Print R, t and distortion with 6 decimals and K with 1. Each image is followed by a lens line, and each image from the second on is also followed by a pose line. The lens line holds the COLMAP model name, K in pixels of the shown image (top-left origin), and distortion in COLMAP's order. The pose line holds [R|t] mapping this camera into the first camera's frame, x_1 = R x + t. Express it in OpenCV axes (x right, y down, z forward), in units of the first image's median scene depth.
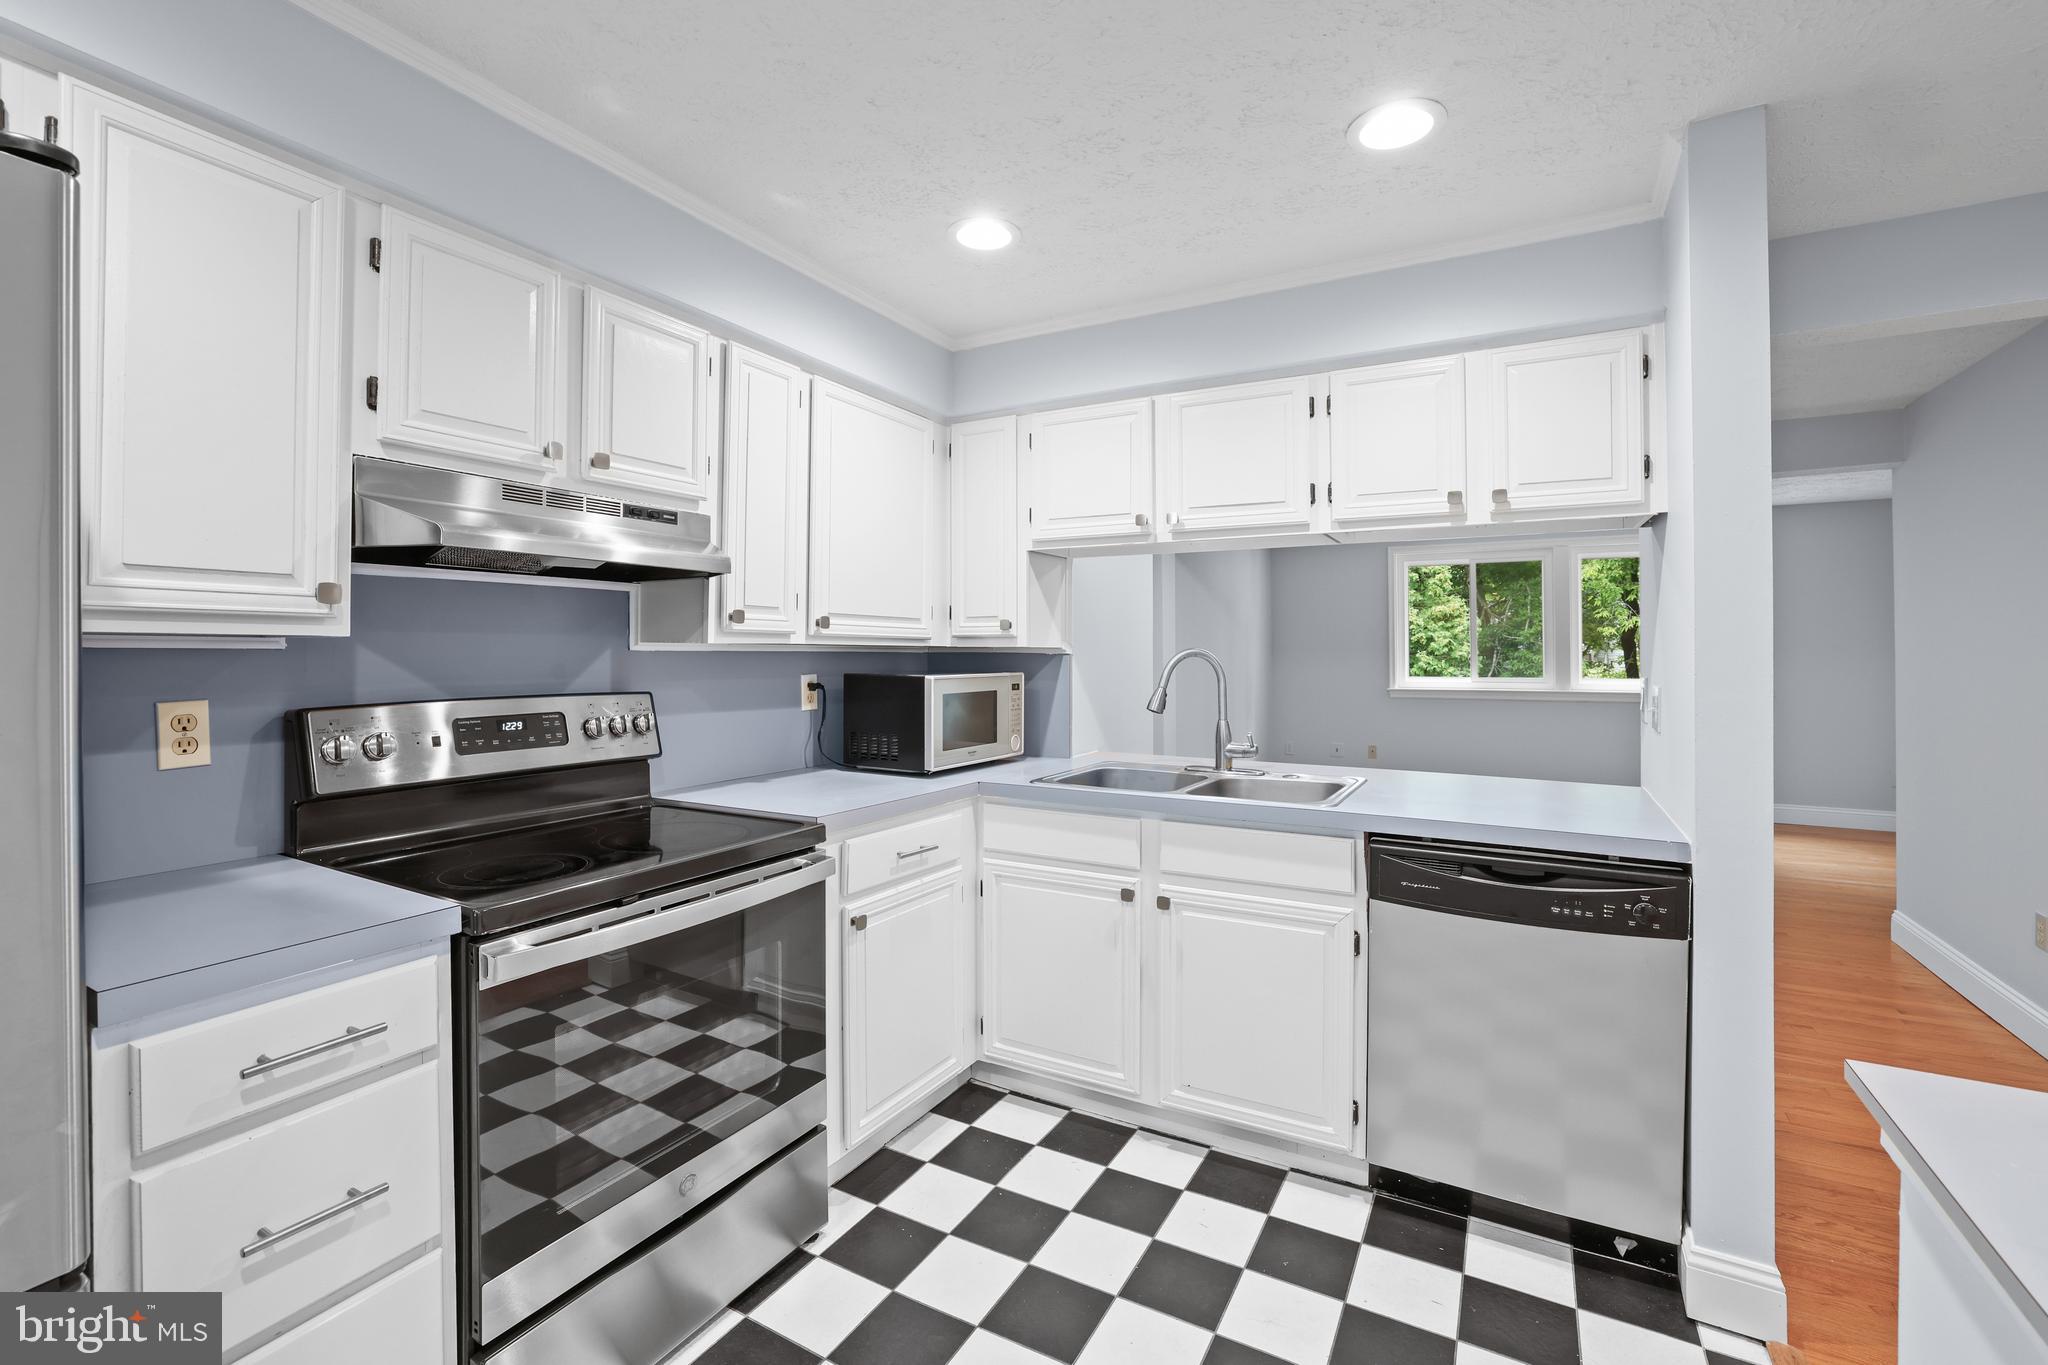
lens RADIAL K [[885.3, 0, 1022.7], [0, 885.3, 644.7], [0, 0, 1]] dist [-0.044105, 0.015211]
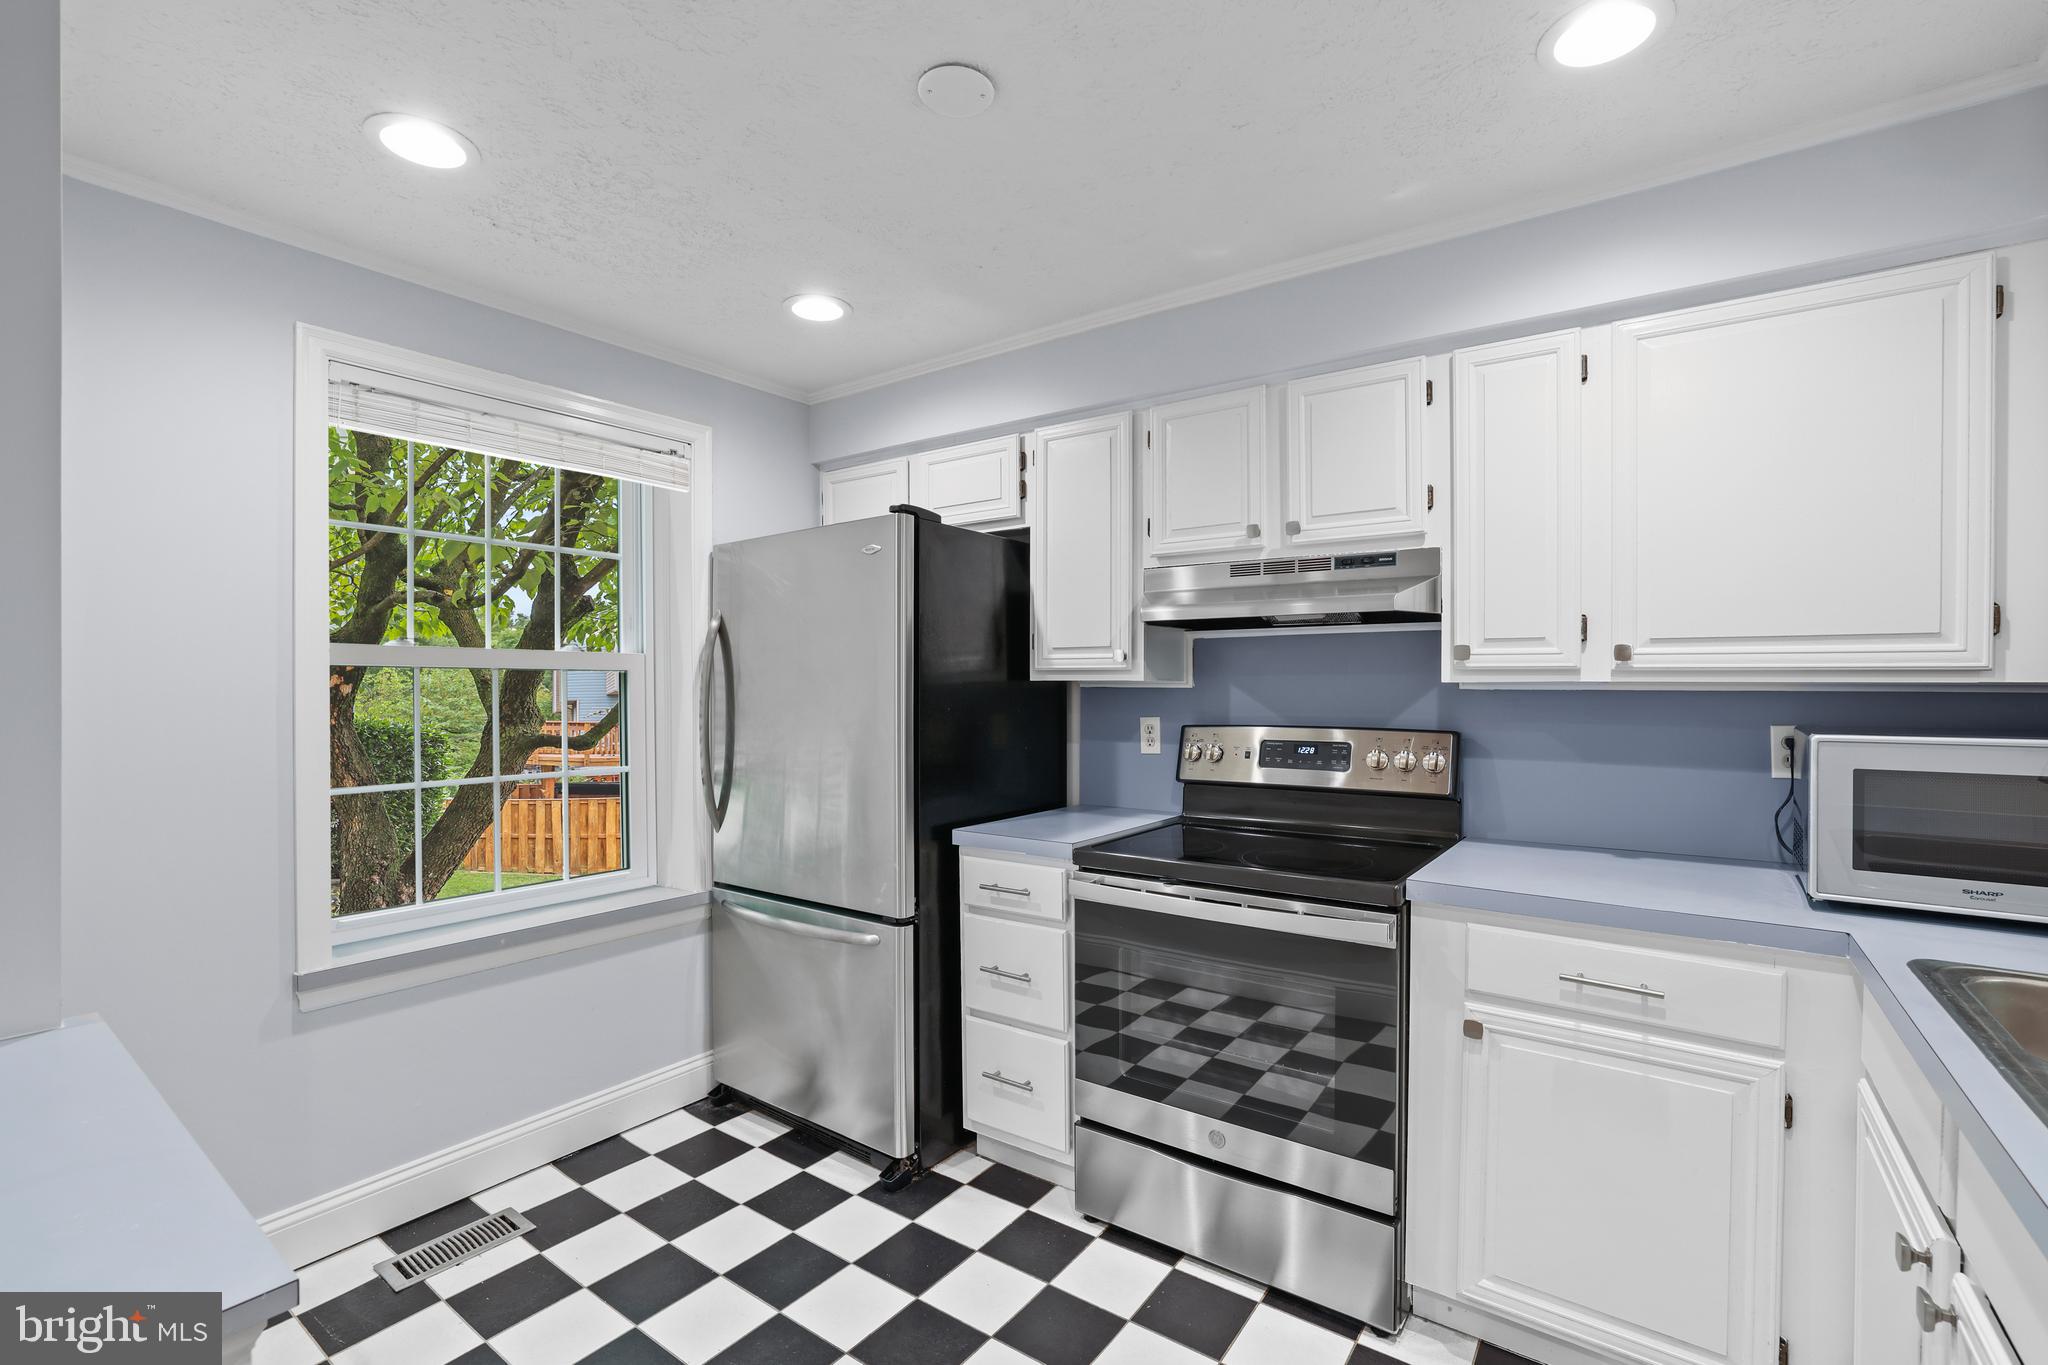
lens RADIAL K [[902.8, 0, 1030.1], [0, 902.8, 687.4], [0, 0, 1]] dist [-0.023208, 0.000371]
pose [[-0.108251, 0.001871, -0.994122, 0.604646], [0.005952, 0.999982, 0.001234, -0.000061], [0.994106, -0.005783, -0.108260, 0.620799]]
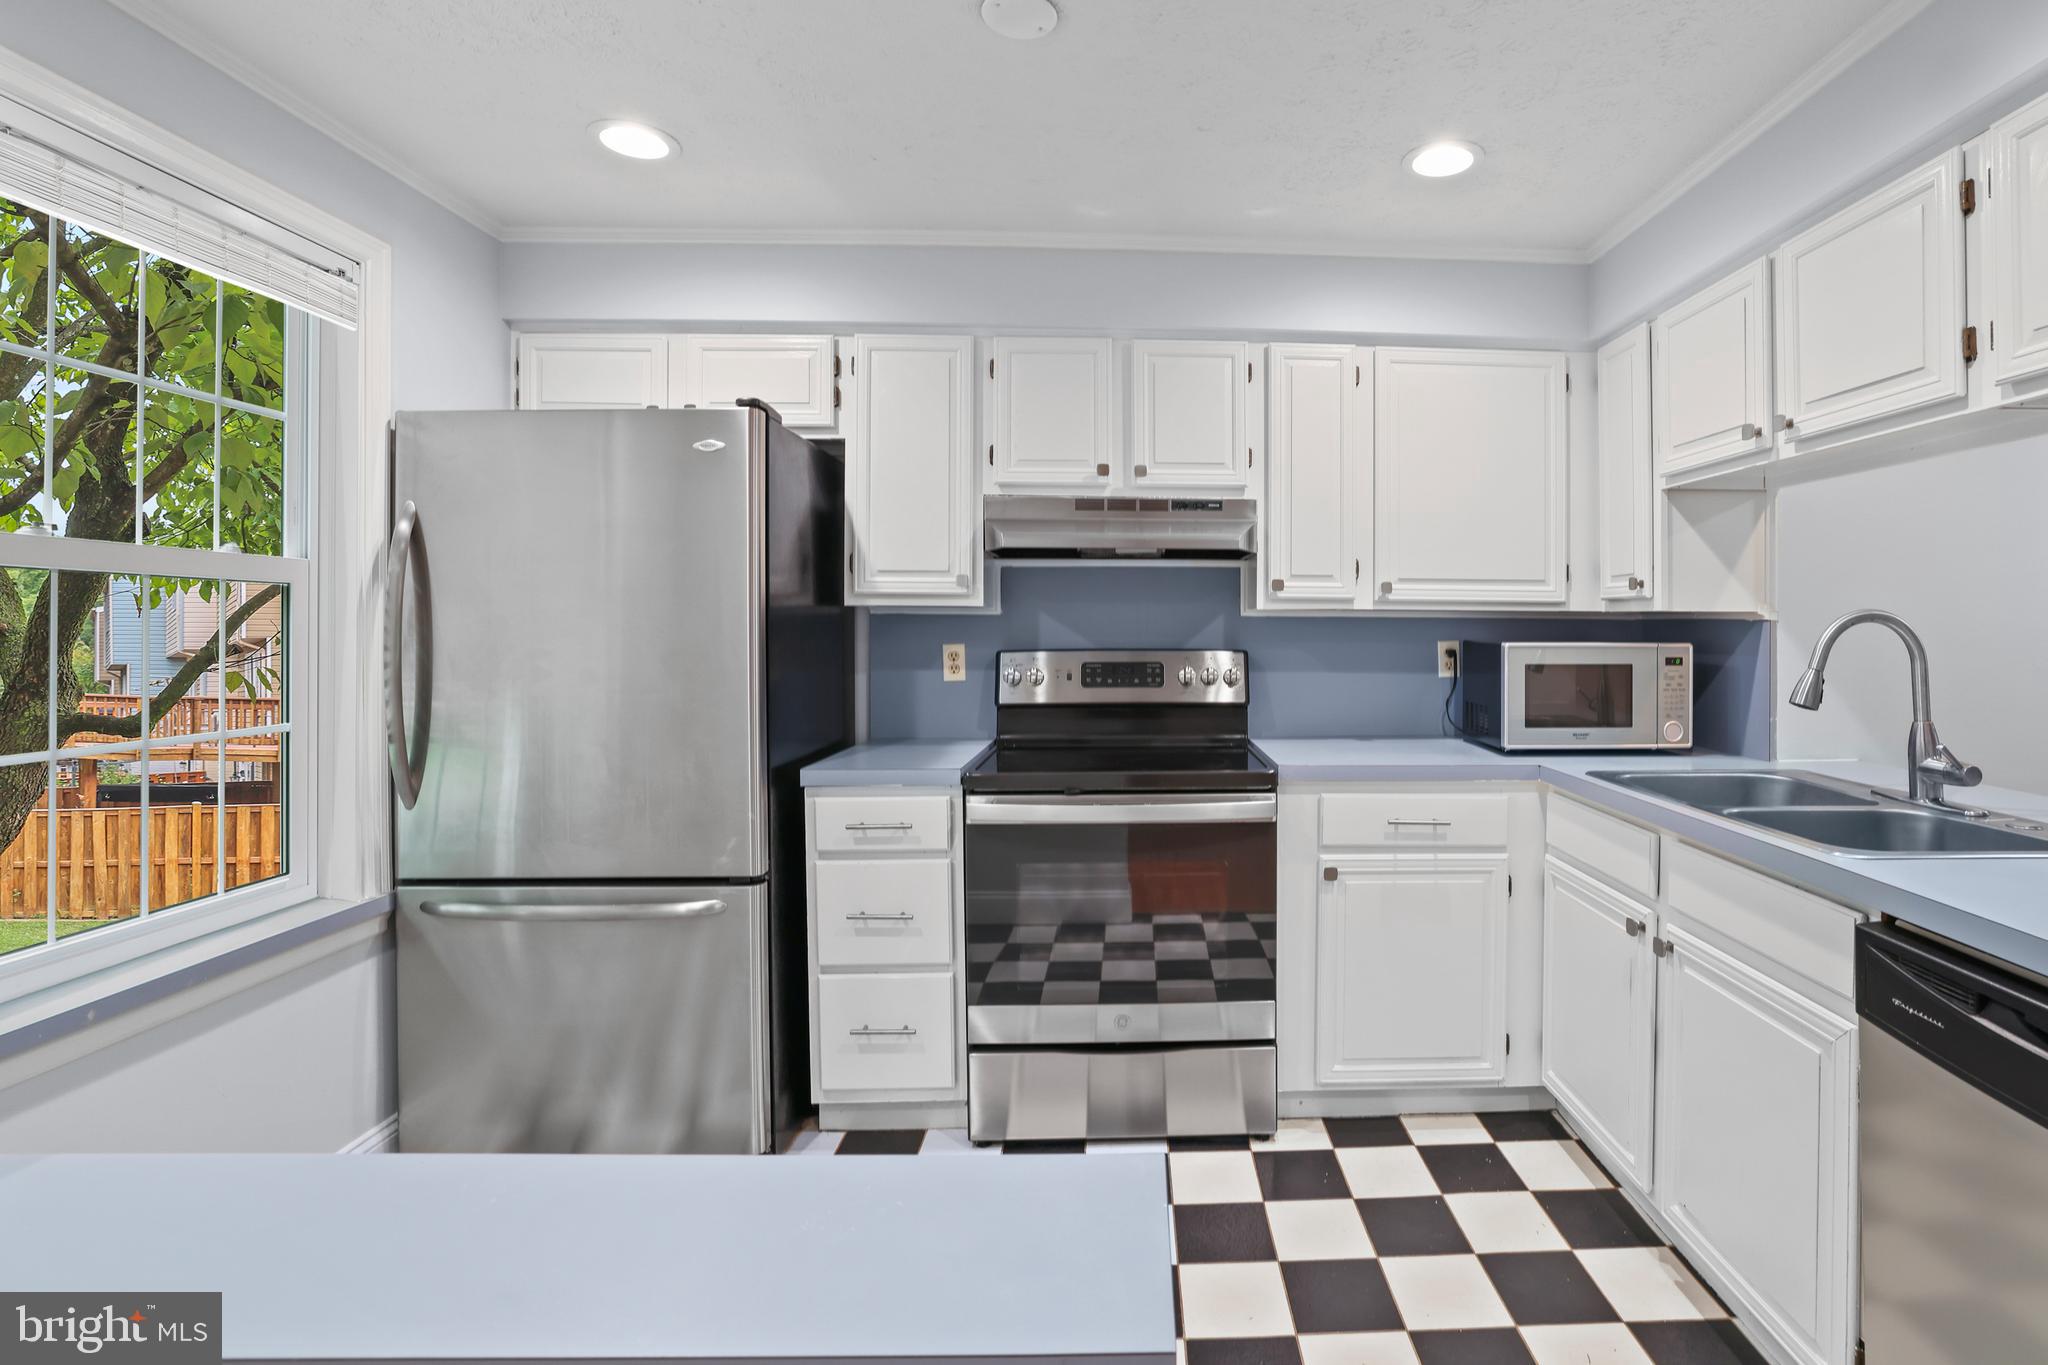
lens RADIAL K [[946.8, 0, 1165.0], [0, 946.8, 630.6], [0, 0, 1]] dist [-0.025935, 0.000650]
pose [[0.527722, 0.007395, -0.849385, 0.603689], [0.003786, 0.999932, 0.011057, 0.011721], [0.849409, -0.009051, 0.527658, 0.218547]]
